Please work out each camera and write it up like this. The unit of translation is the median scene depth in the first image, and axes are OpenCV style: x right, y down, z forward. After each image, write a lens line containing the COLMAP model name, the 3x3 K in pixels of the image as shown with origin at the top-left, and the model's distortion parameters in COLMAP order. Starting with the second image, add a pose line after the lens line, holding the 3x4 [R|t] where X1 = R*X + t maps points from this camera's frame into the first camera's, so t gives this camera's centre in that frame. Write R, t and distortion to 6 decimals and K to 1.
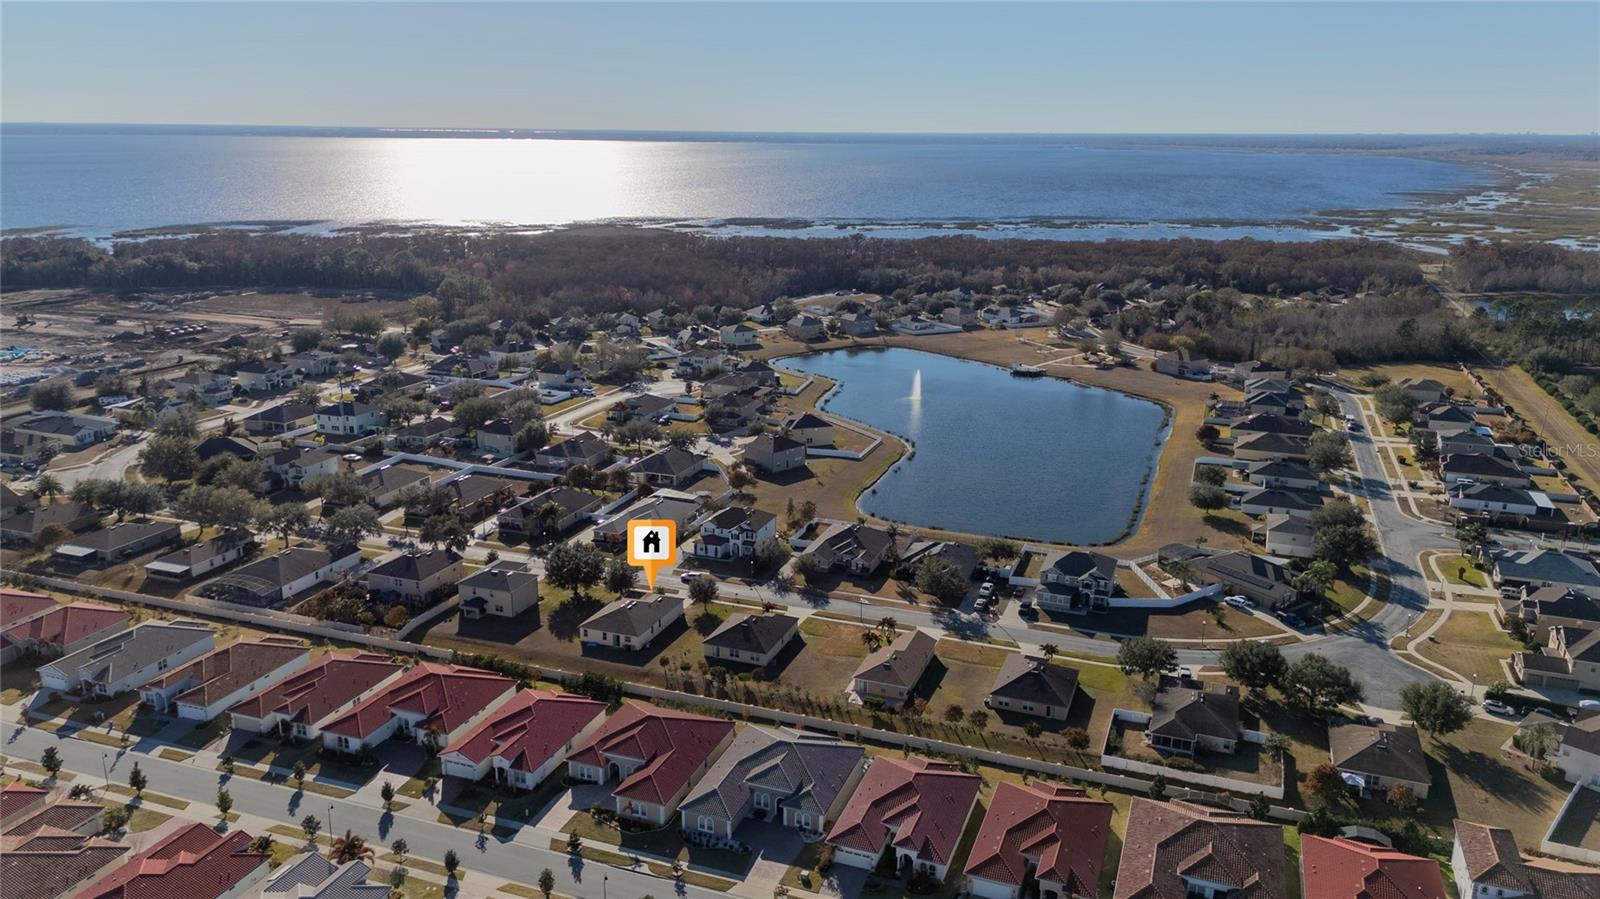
lens RADIAL K [[1163.2, 0, 806.9], [0, 1163.2, 452.2], [0, 0, 1]] dist [0.089400, -0.097672]
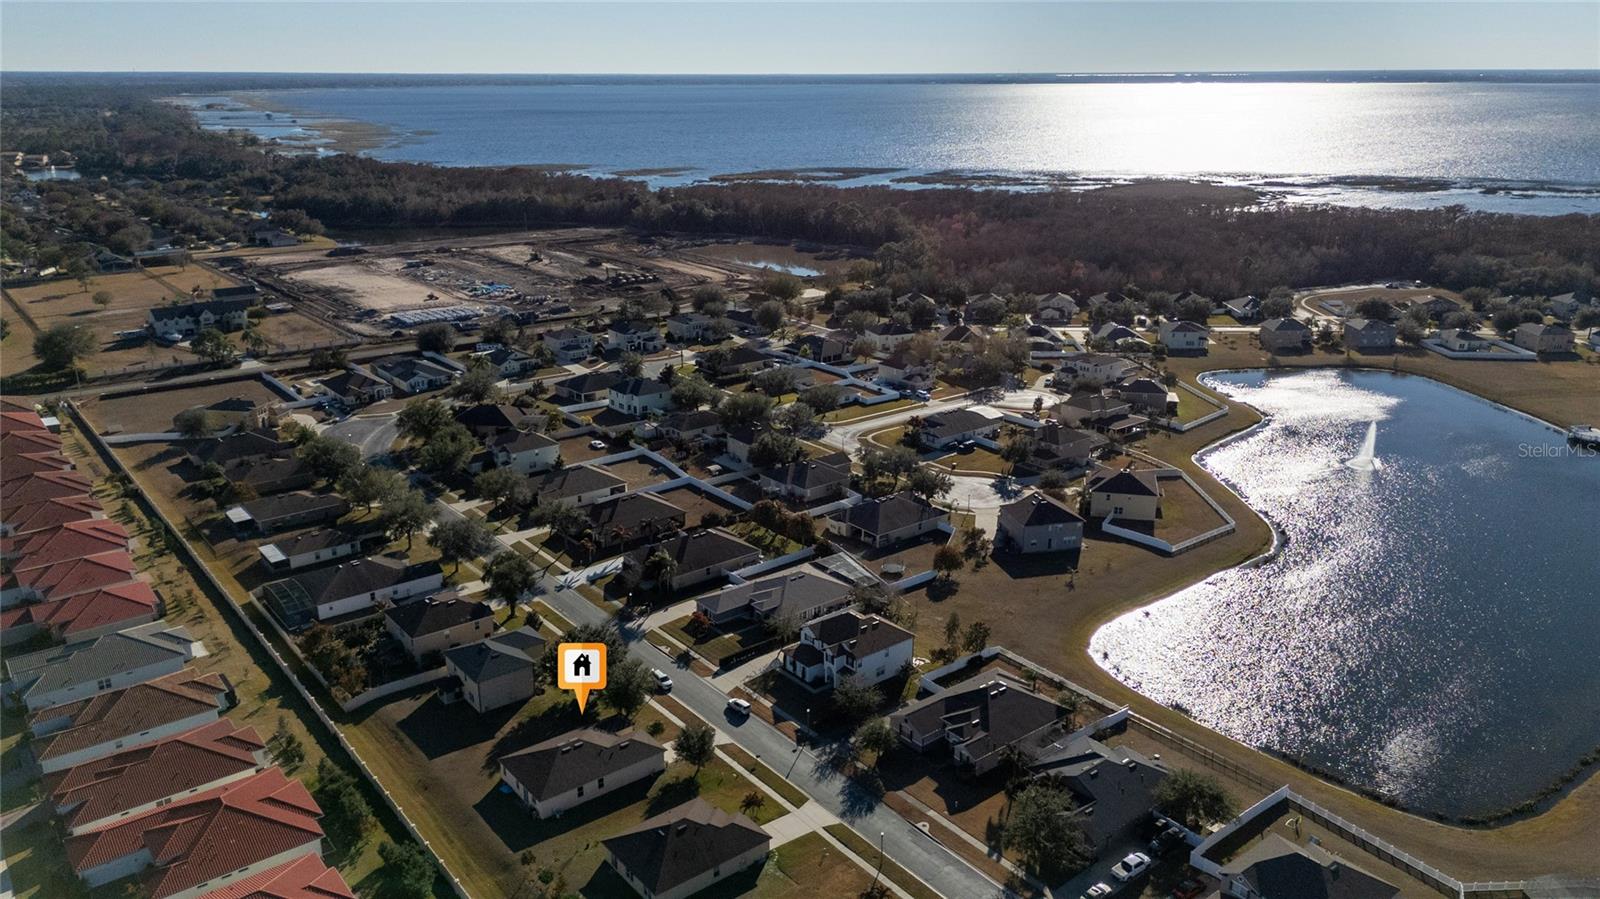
lens RADIAL K [[1163.2, 0, 806.9], [0, 1163.2, 452.2], [0, 0, 1]] dist [0.089400, -0.097672]
pose [[0.857435, 0.151319, -0.491842, 0.201089], [-0.129983, 0.988482, 0.077513, -0.082113], [0.497906, -0.002531, 0.867228, 0.302818]]
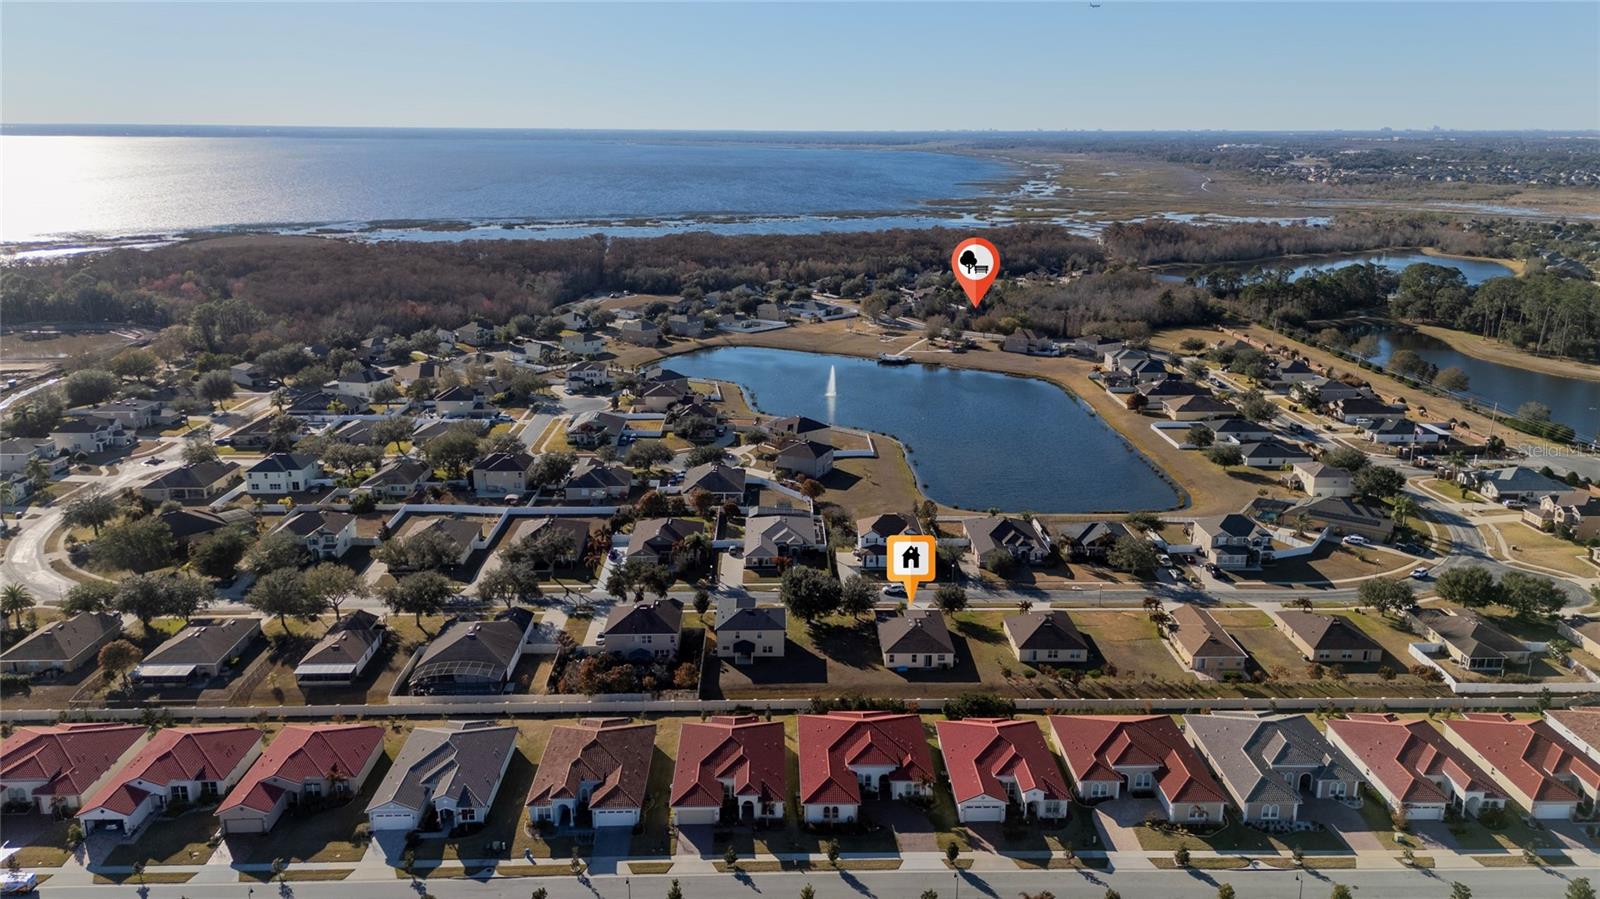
lens RADIAL K [[1163.2, 0, 806.9], [0, 1163.2, 452.2], [0, 0, 1]] dist [0.089400, -0.097672]
pose [[0.928359, -0.103917, 0.356862, -0.381053], [0.102575, 0.994465, 0.022741, -0.027572], [-0.357250, 0.015494, 0.933880, 0.087694]]
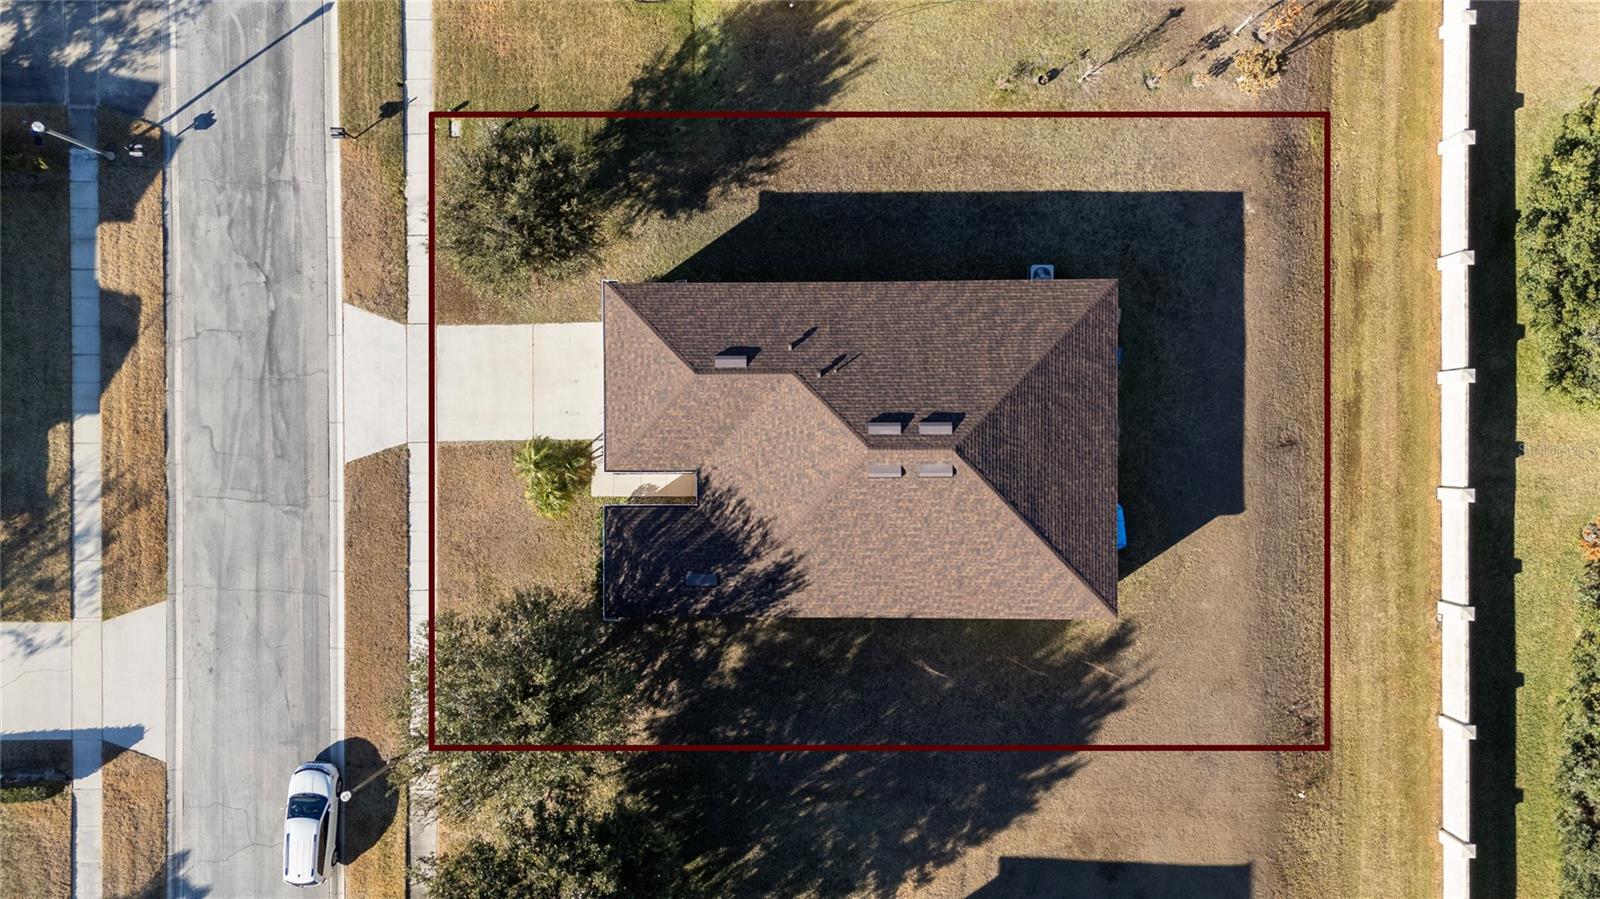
lens RADIAL K [[1183.7, 0, 801.7], [0, 1183.7, 437.9], [0, 0, 1]] dist [0.045115, -0.049139]
pose [[-0.347012, -0.937853, 0.003944, -0.098116], [0.275168, -0.097792, 0.956410, -0.036815], [-0.896585, 0.332970, 0.292002, 0.647573]]
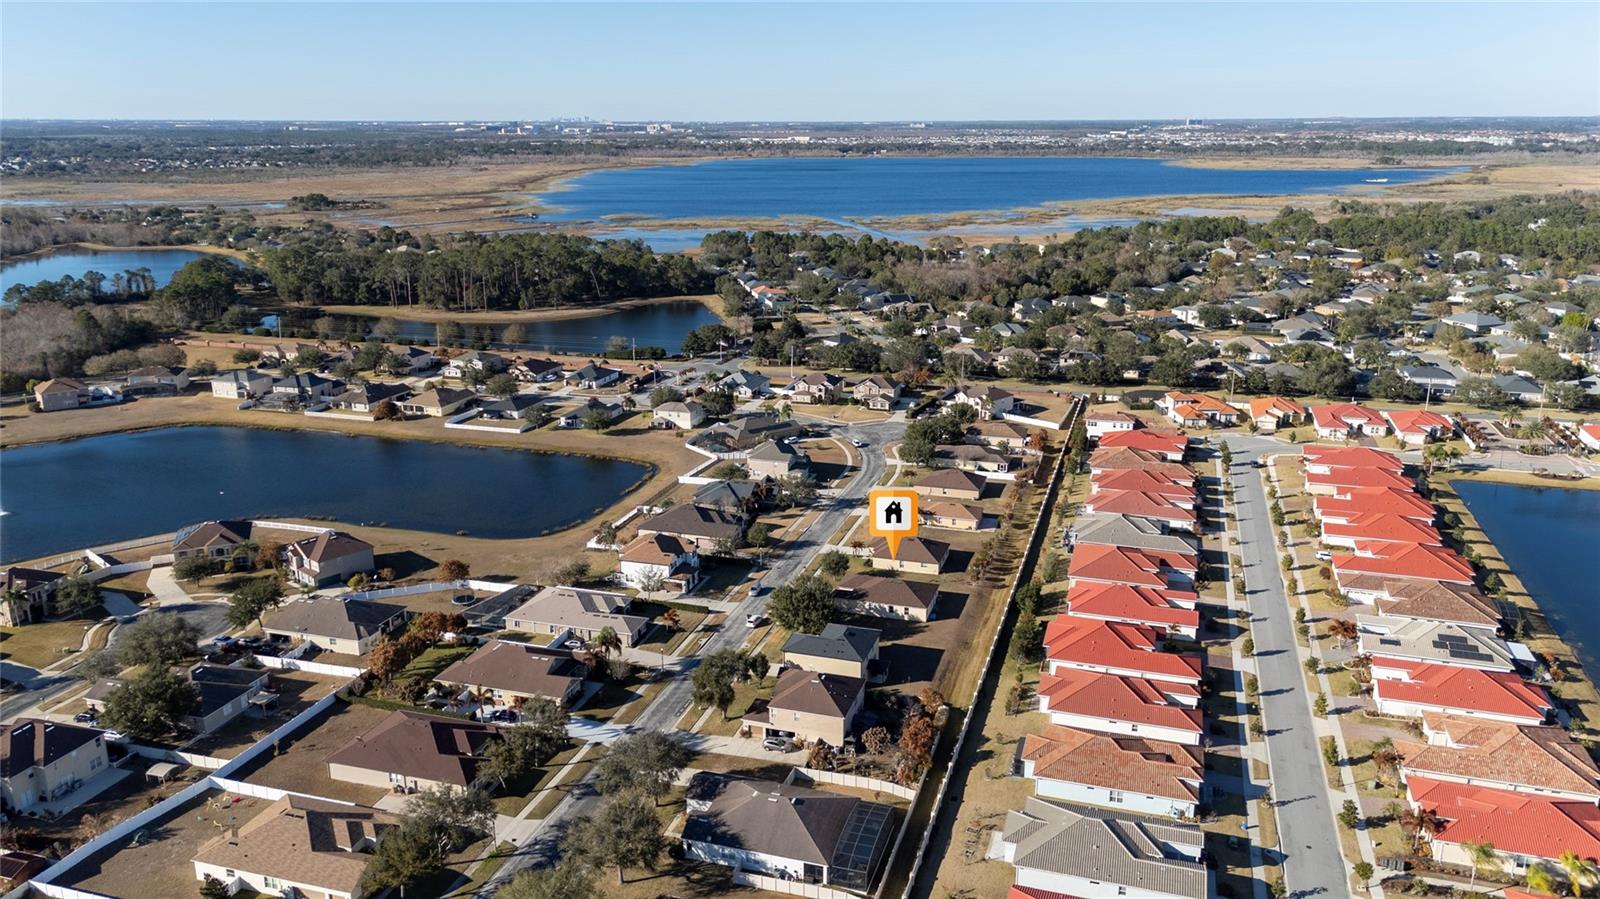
lens RADIAL K [[1163.2, 0, 806.9], [0, 1163.2, 452.2], [0, 0, 1]] dist [0.089400, -0.097672]
pose [[-0.055848, -0.282632, 0.957601, -0.741059], [0.268127, 0.919622, 0.287060, -0.194661], [-0.961764, 0.272790, 0.024422, 0.687002]]
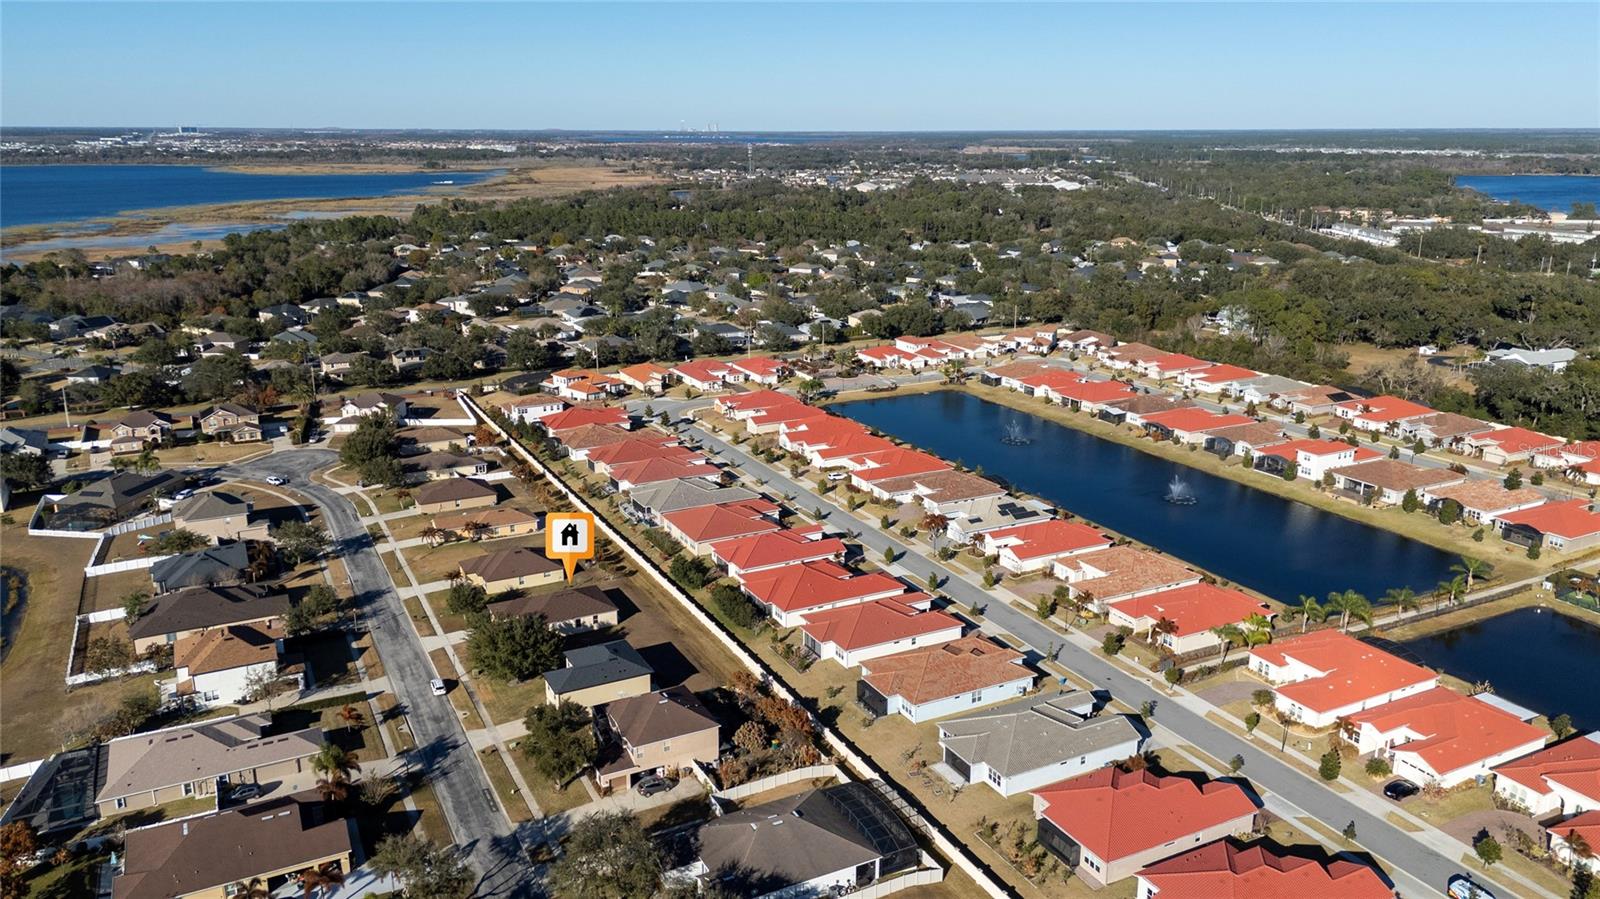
lens RADIAL K [[1163.2, 0, 806.9], [0, 1163.2, 452.2], [0, 0, 1]] dist [0.089400, -0.097672]
pose [[-0.742286, -0.188252, 0.643096, -0.576411], [0.171692, 0.874255, 0.454092, -0.231287], [-0.647713, 0.447481, -0.616626, 0.935513]]
